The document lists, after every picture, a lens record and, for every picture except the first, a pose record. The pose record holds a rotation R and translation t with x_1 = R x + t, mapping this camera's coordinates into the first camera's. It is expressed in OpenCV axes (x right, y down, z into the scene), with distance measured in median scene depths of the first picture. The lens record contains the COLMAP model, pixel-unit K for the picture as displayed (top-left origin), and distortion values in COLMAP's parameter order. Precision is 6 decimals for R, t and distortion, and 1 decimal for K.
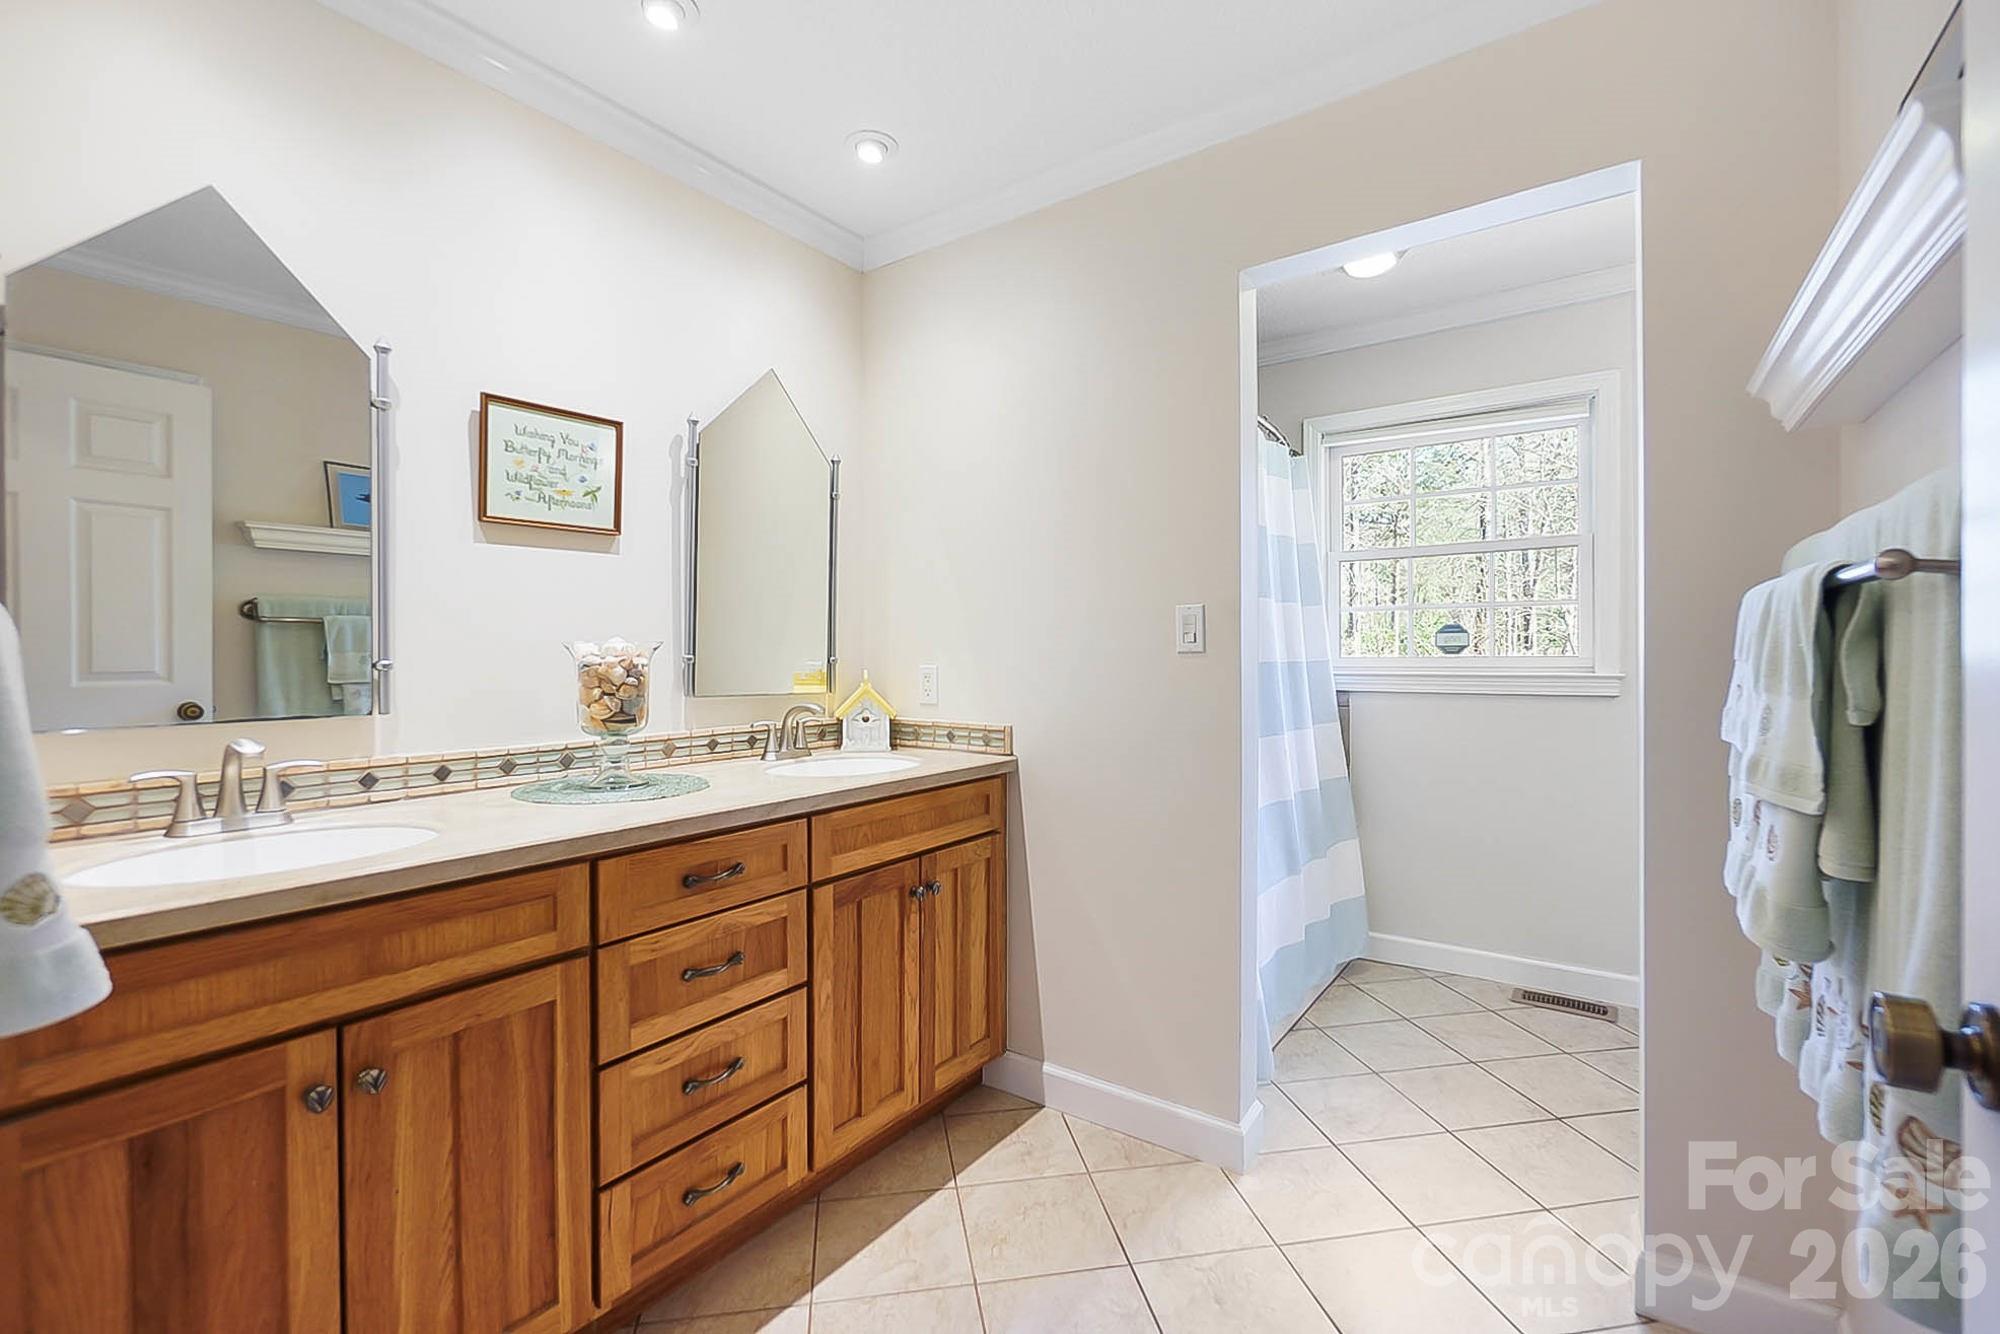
lens RADIAL K [[860.2, 0, 1006.4], [0, 860.2, 657.3], [0, 0, 1]] dist [0.002123, 0.000175]
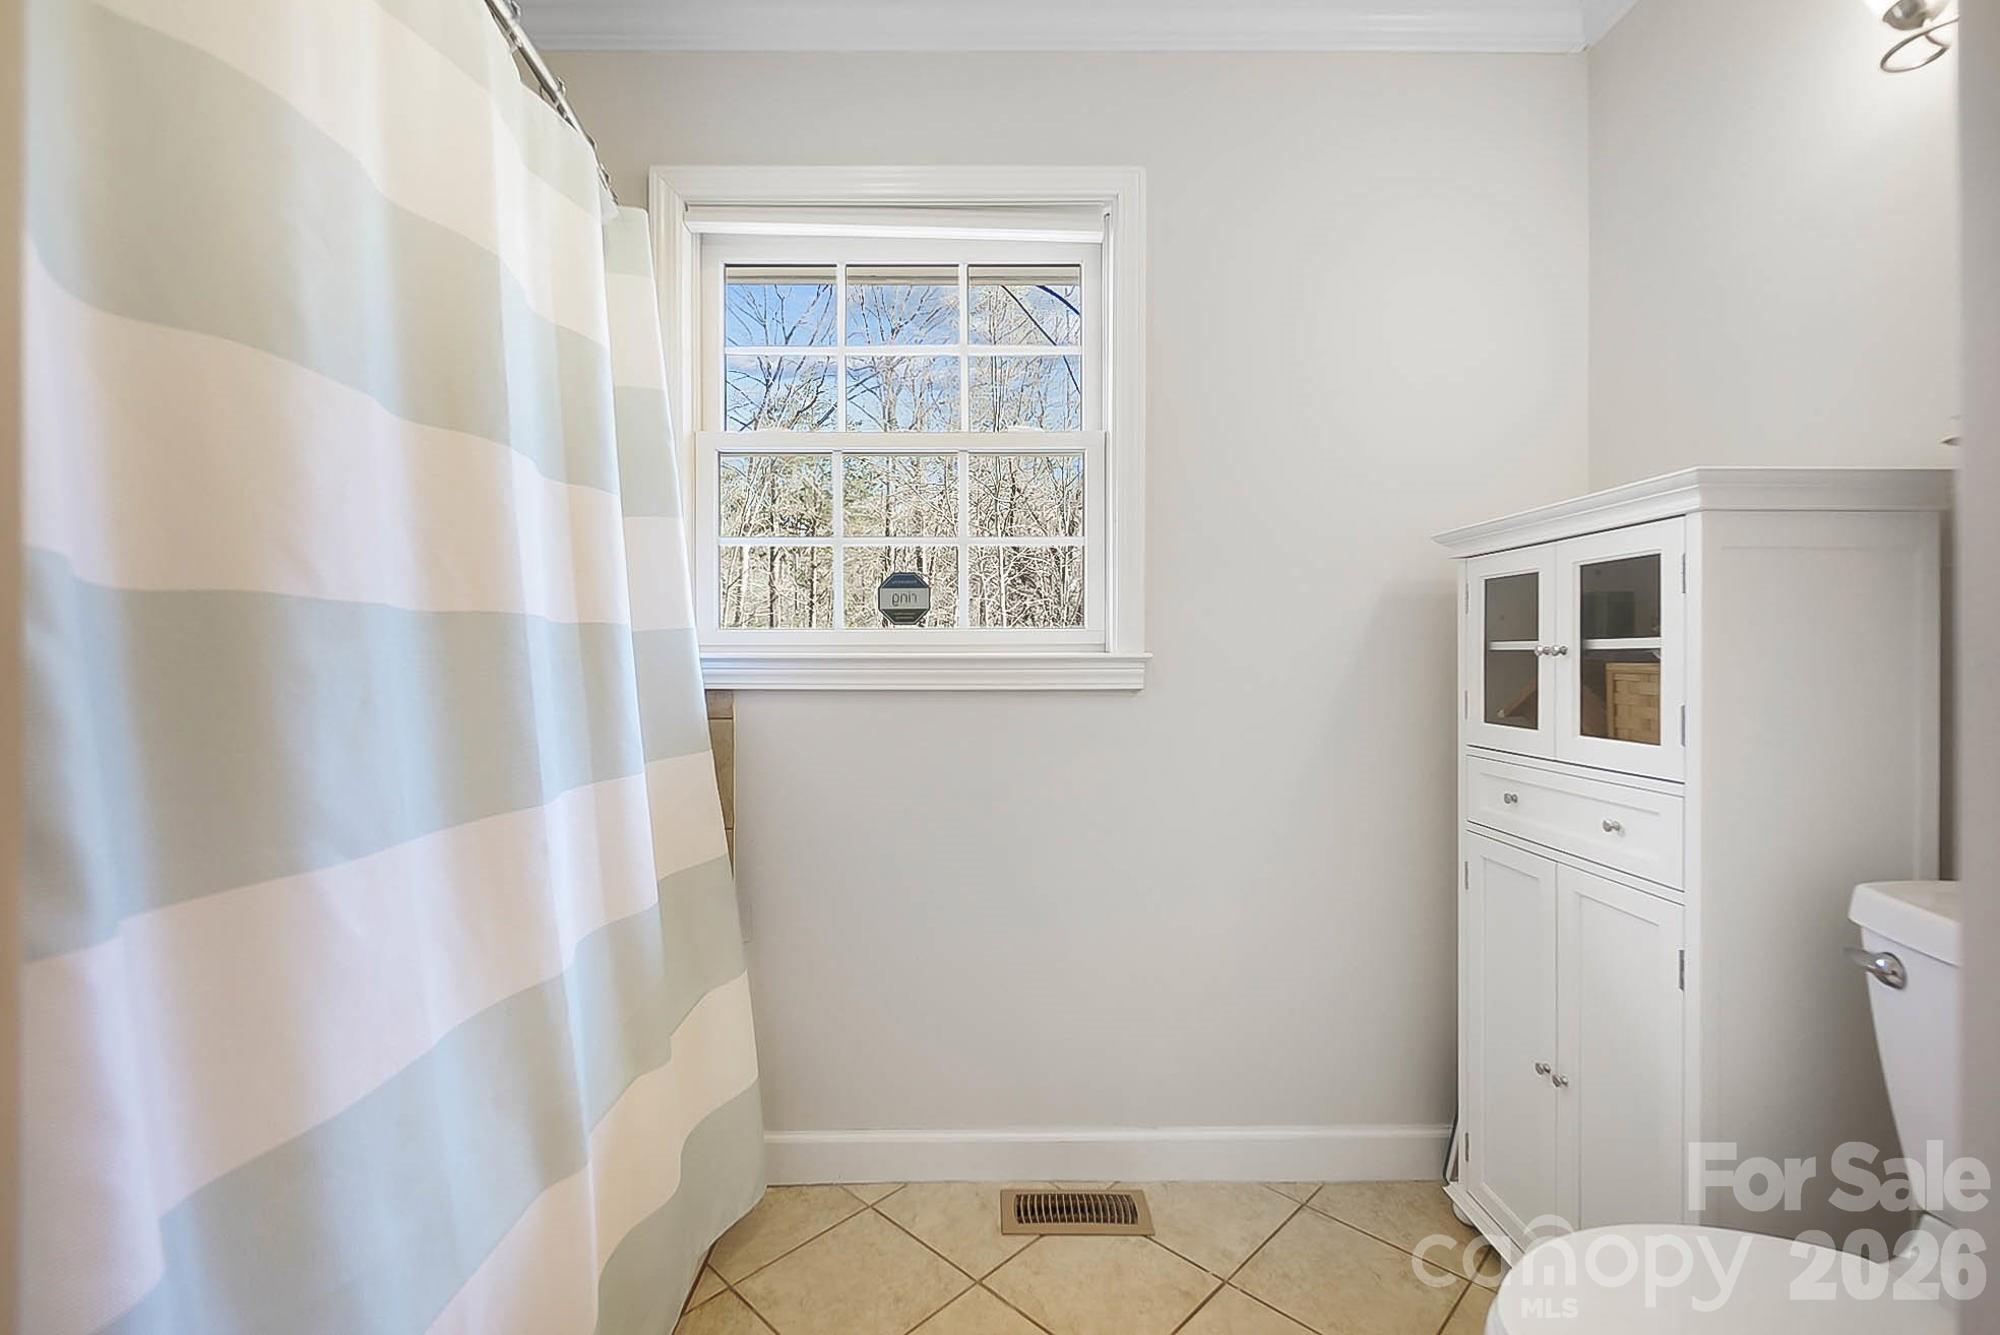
lens RADIAL K [[877.6, 0, 997.6], [0, 877.6, 648.8], [0, 0, 1]] dist [0.001271, -0.000085]
pose [[0.806773, 0.009049, 0.590792, 0.217944], [-0.000663, 0.999896, -0.014410, 0.022088], [-0.590861, 0.011234, 0.806695, 0.483168]]
